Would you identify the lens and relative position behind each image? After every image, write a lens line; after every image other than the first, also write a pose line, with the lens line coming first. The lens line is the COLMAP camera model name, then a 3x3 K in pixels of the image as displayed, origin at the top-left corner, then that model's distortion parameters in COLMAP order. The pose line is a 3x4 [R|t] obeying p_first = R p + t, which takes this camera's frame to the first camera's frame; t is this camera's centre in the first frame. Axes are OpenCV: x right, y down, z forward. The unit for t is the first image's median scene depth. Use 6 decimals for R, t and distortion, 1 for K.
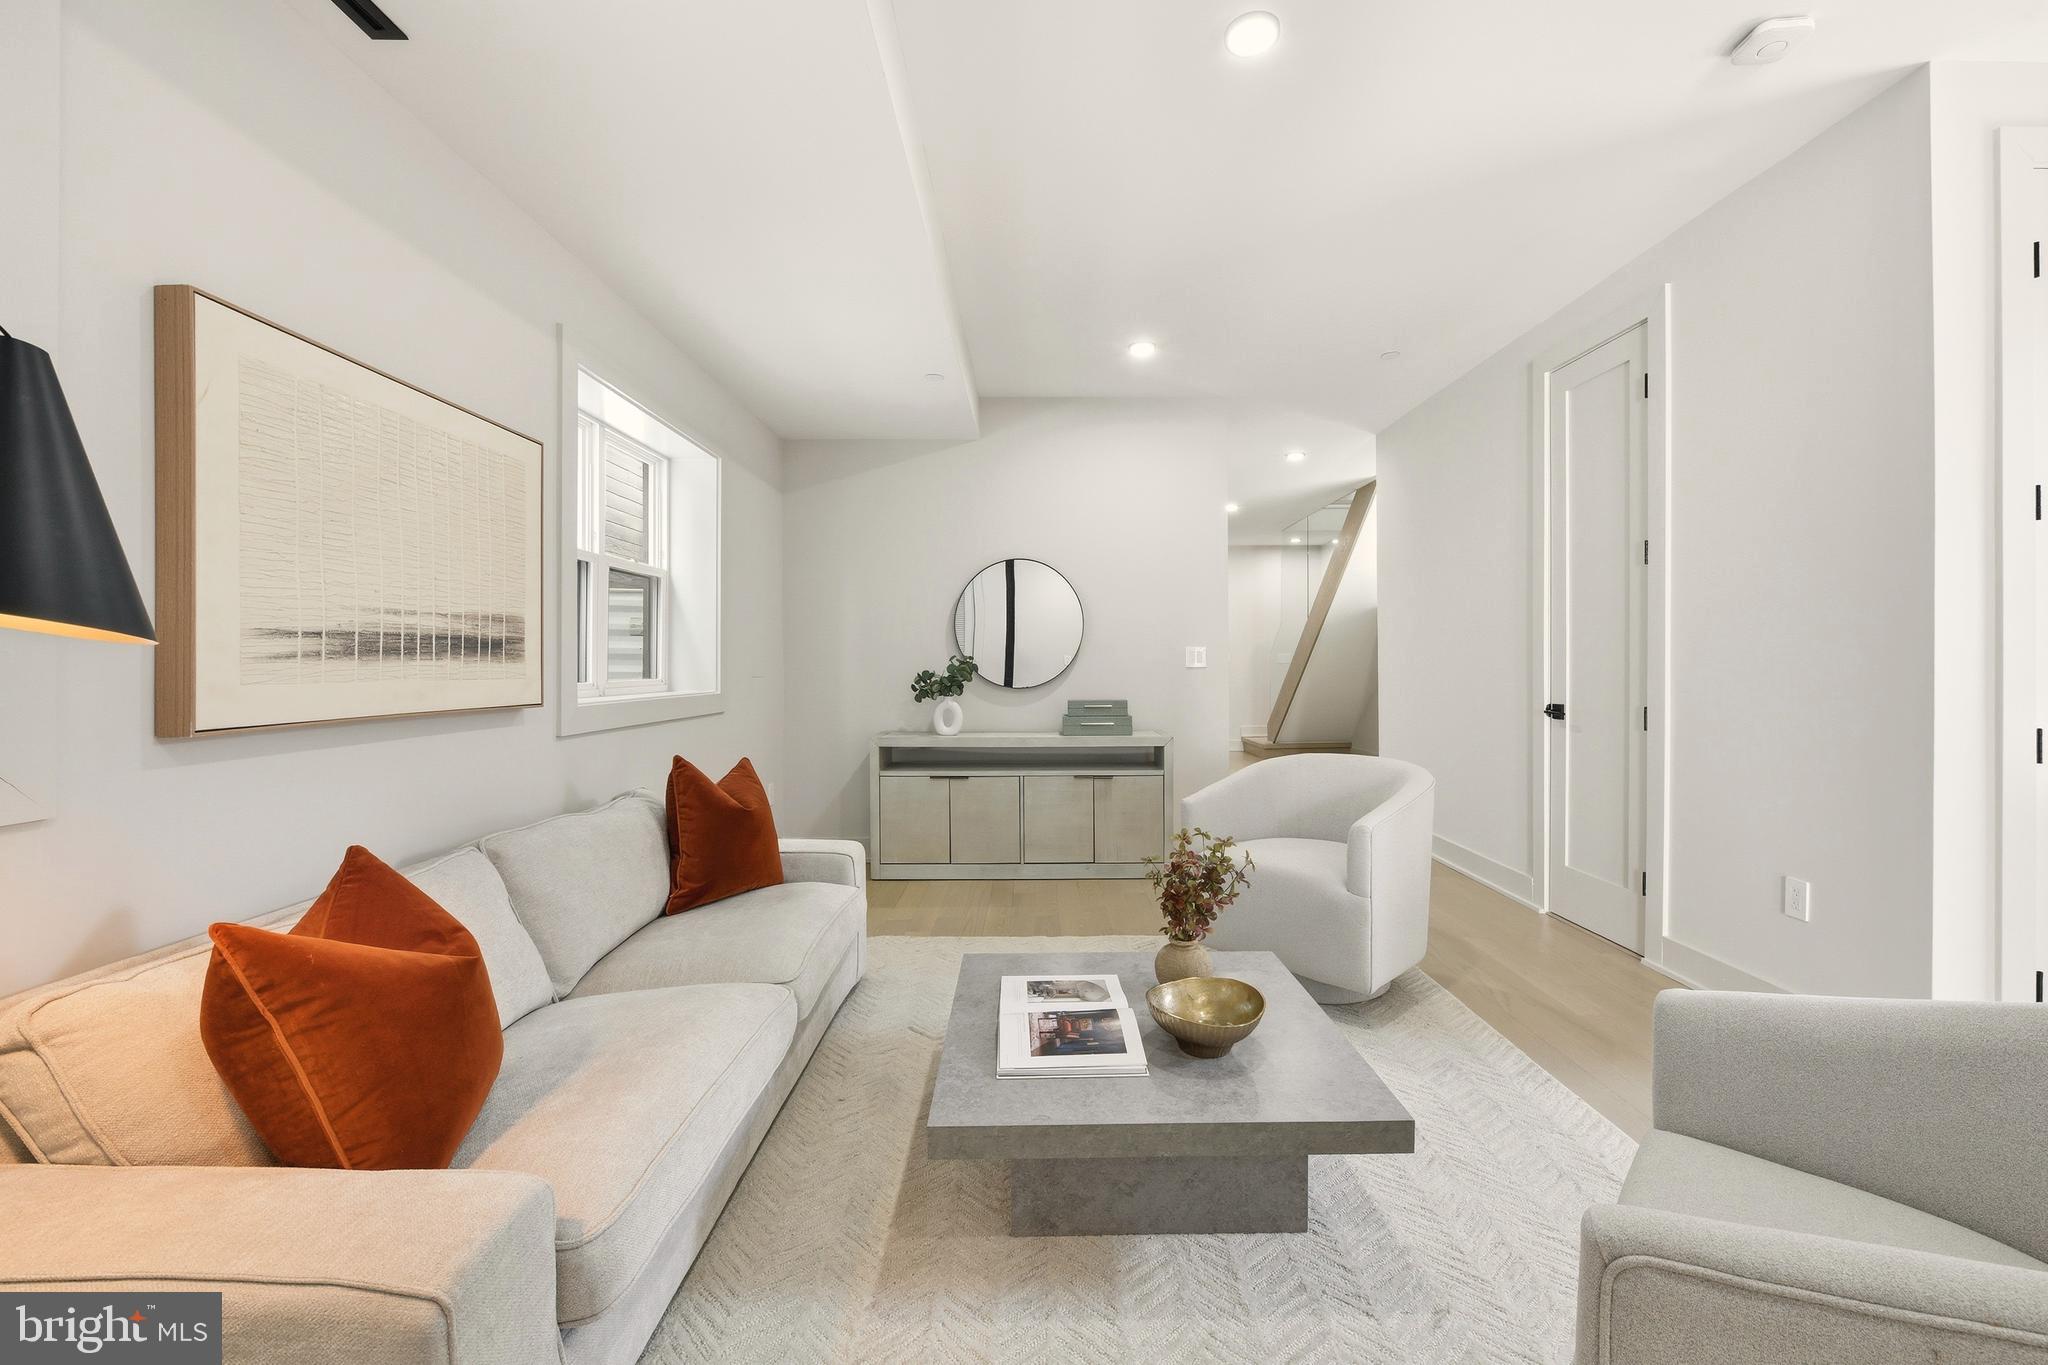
lens RADIAL K [[839.3, 0, 1047.9], [0, 839.3, 666.0], [0, 0, 1]] dist [-0.012836, -0.000286]
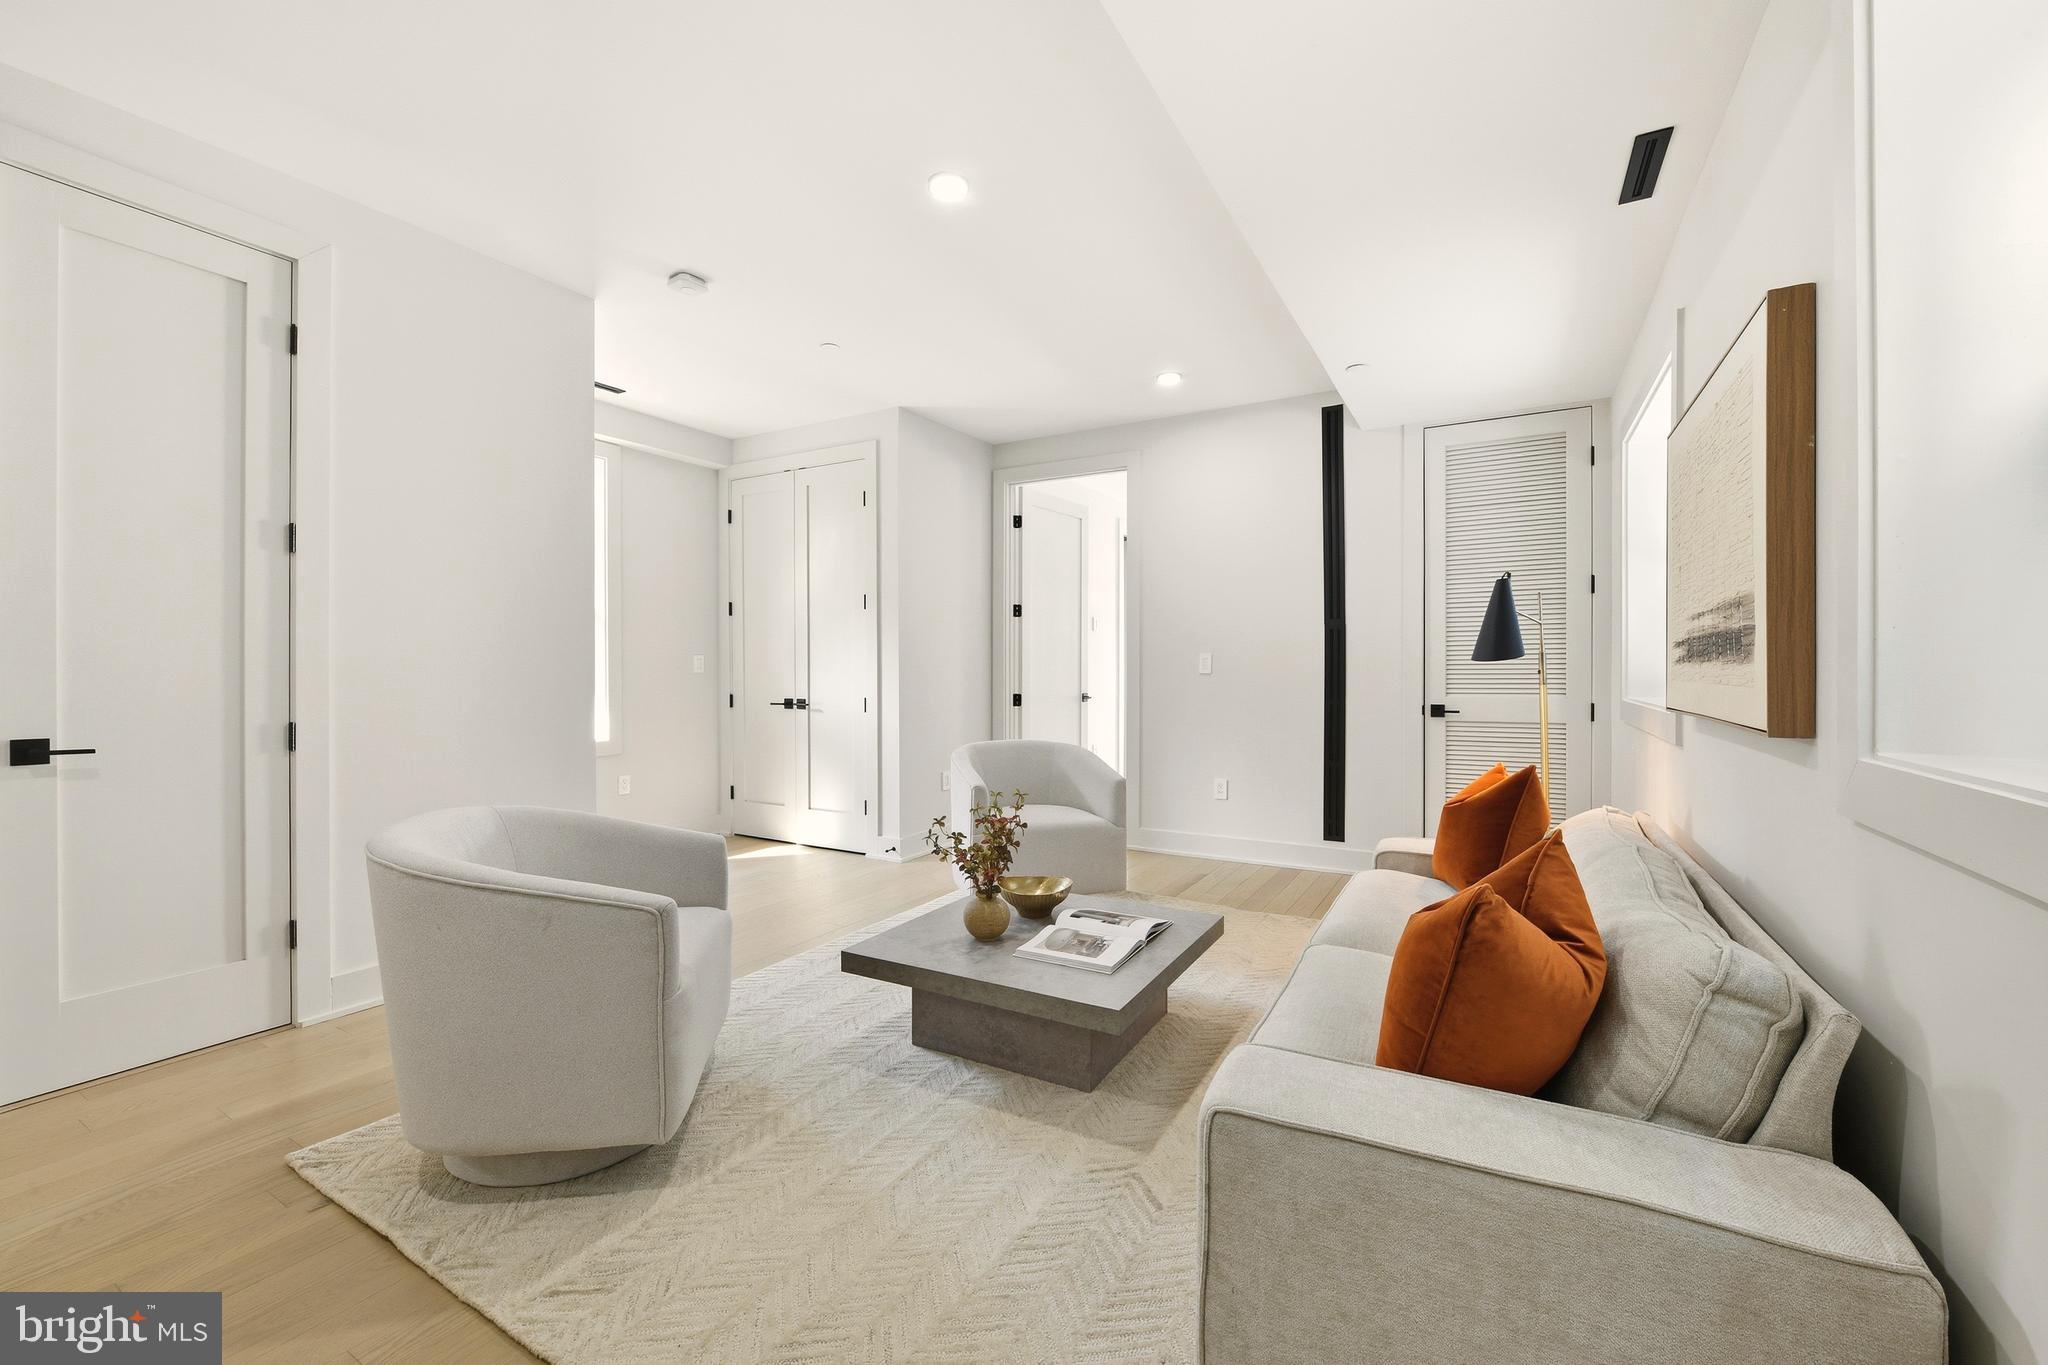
lens RADIAL K [[819.2, 0, 1054.9], [0, 819.2, 680.9], [0, 0, 1]] dist [-0.016384, -0.000086]
pose [[-0.869510, -0.002279, 0.493910, -0.488564], [0.003635, 0.999933, 0.011014, 0.004637], [-0.493902, 0.011372, -0.869443, 1.885591]]
